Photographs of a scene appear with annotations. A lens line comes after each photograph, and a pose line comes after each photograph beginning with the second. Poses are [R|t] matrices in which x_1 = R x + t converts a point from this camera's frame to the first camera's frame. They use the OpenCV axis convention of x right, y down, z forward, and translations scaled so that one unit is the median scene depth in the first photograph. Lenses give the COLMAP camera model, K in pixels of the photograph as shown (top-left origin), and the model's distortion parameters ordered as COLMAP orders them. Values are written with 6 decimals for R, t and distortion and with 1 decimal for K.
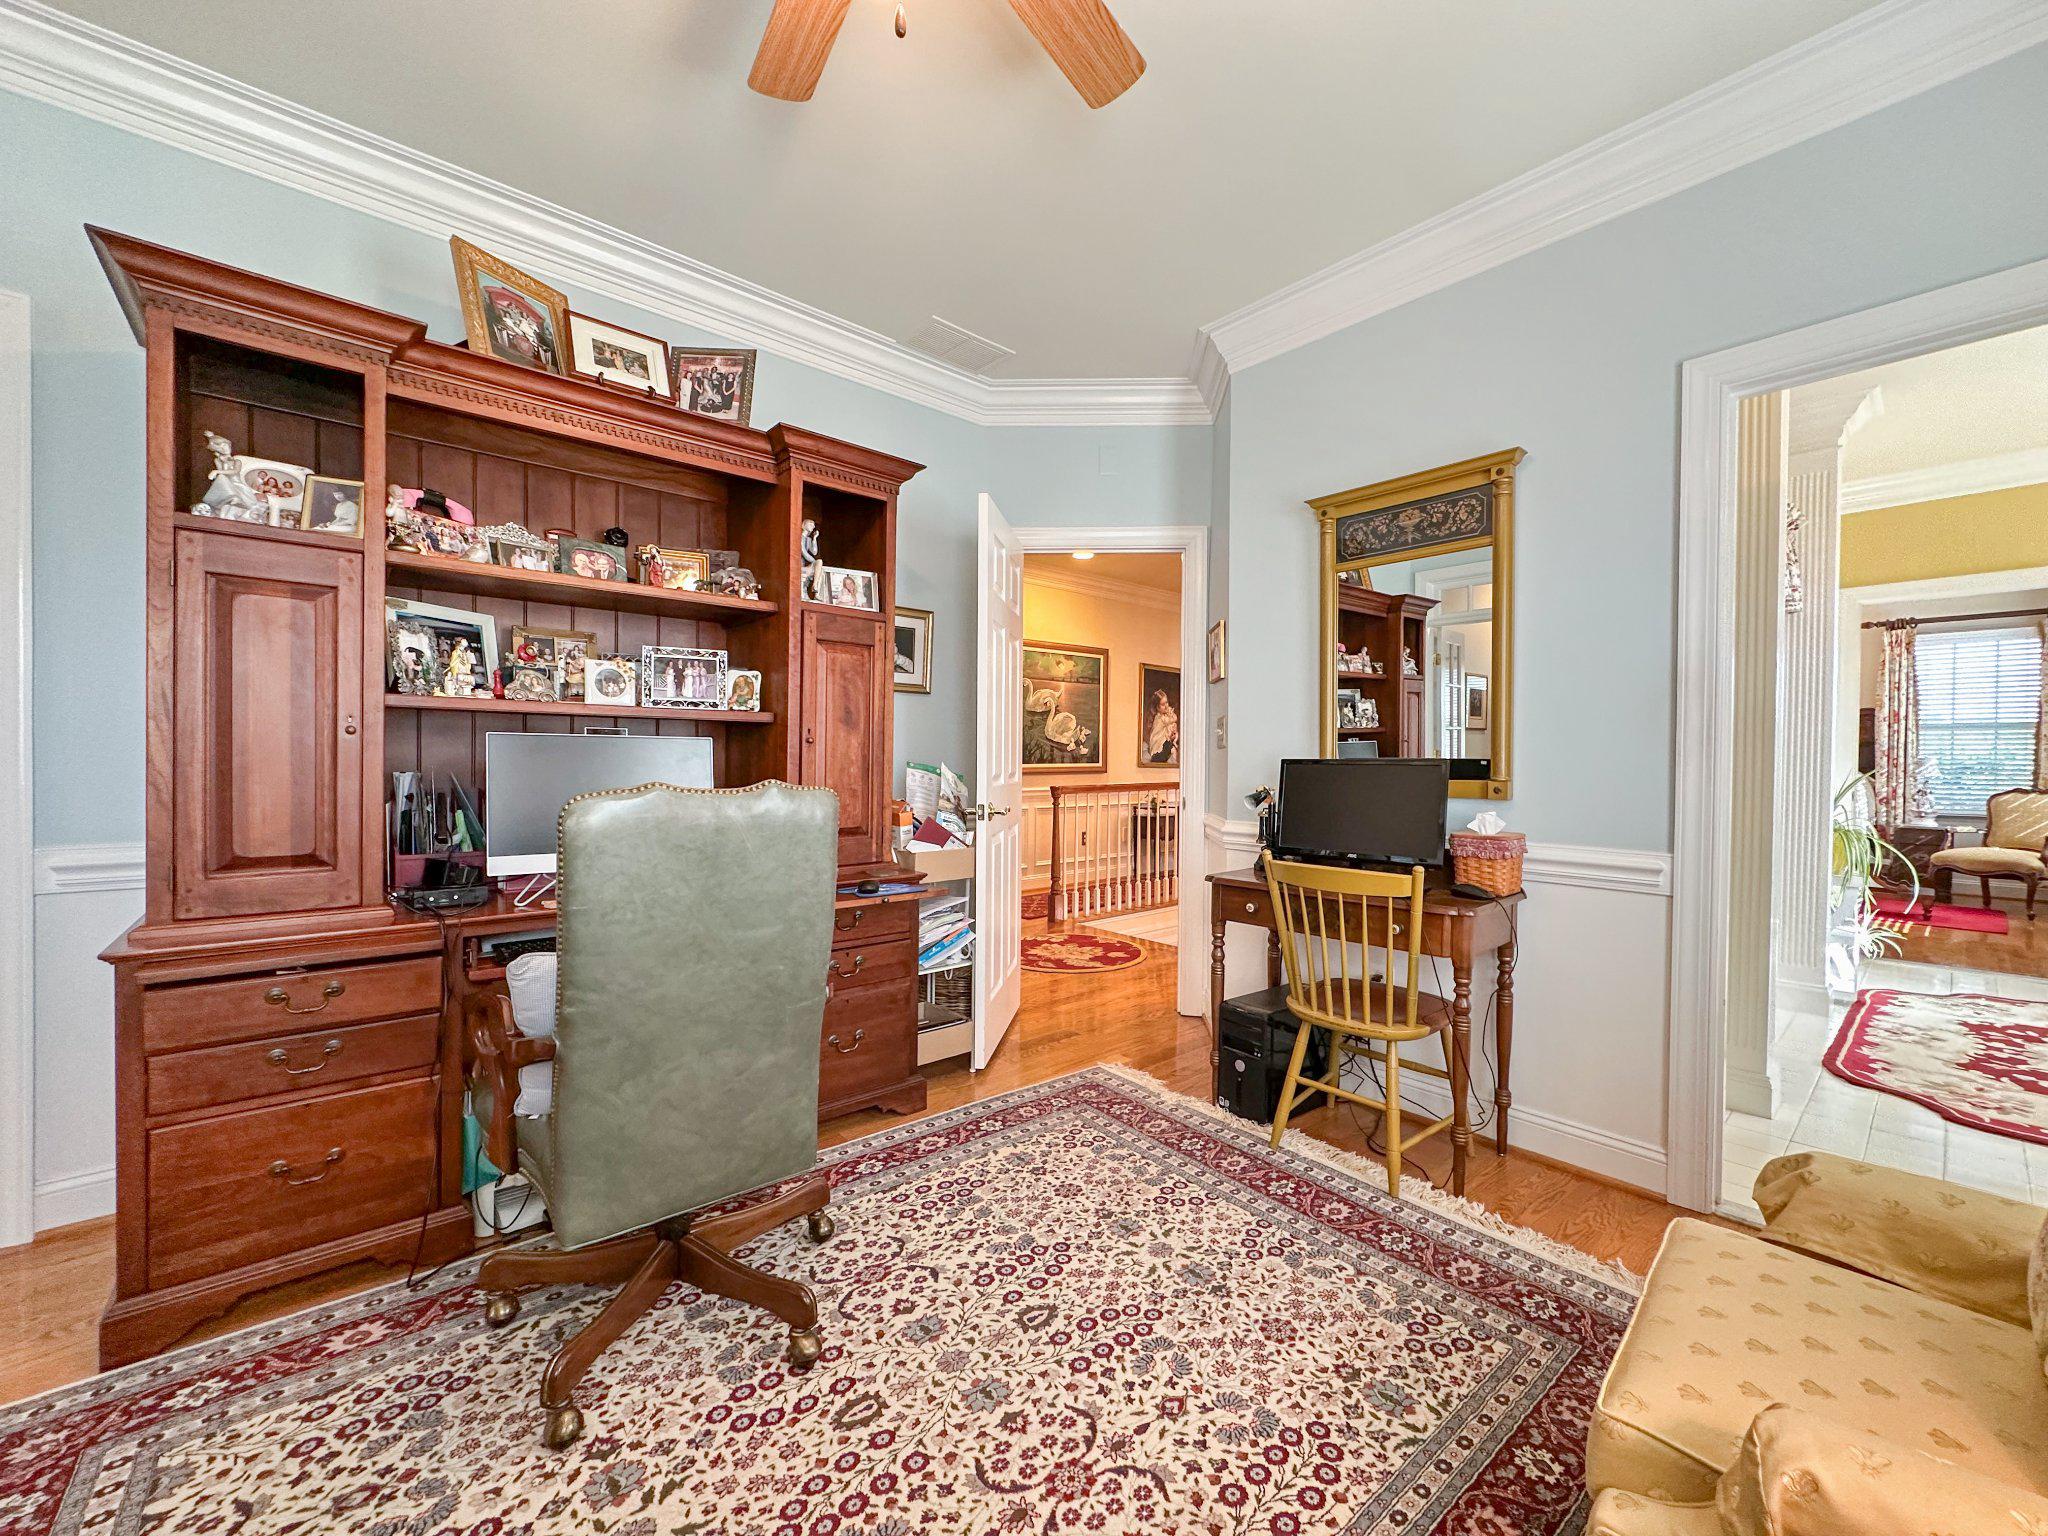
lens RADIAL K [[819.3, 0, 1022.3], [0, 819.3, 769.0], [0, 0, 1]] dist [-0.001015, 0.000734]
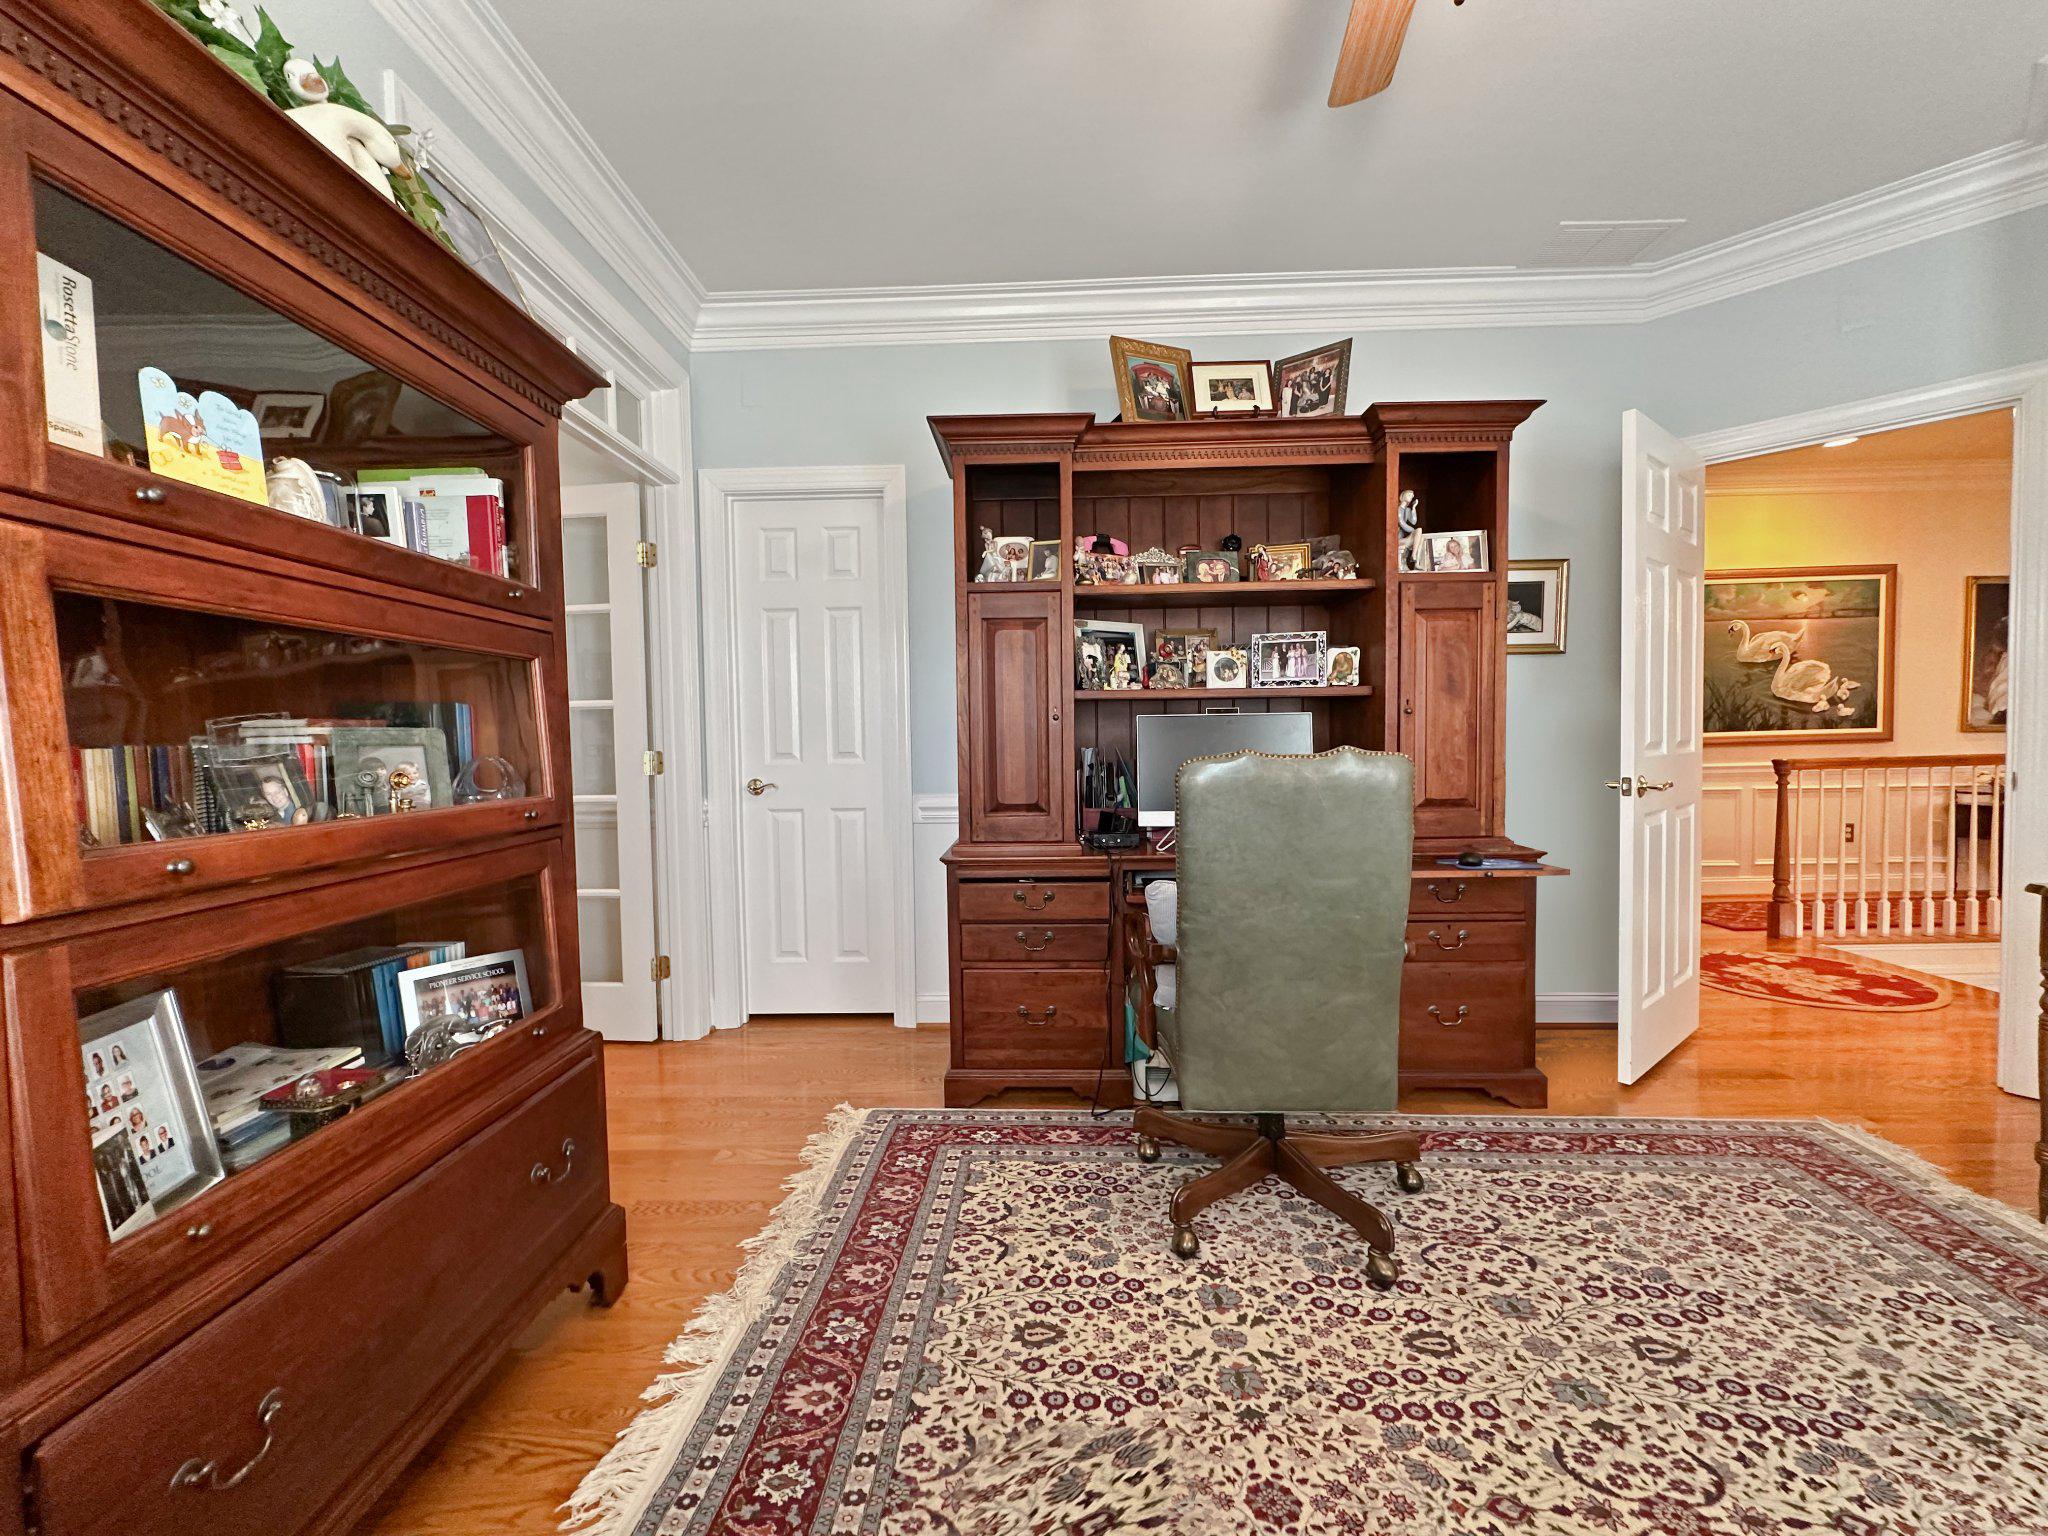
lens RADIAL K [[819.3, 0, 1023.9], [0, 819.3, 773.5], [0, 0, 1]] dist [-0.001015, 0.000734]
pose [[0.740826, 0.006617, -0.671664, 0.089303], [0.014615, 0.999556, 0.025967, 0.011577], [0.671538, -0.029053, 0.740401, -0.087167]]
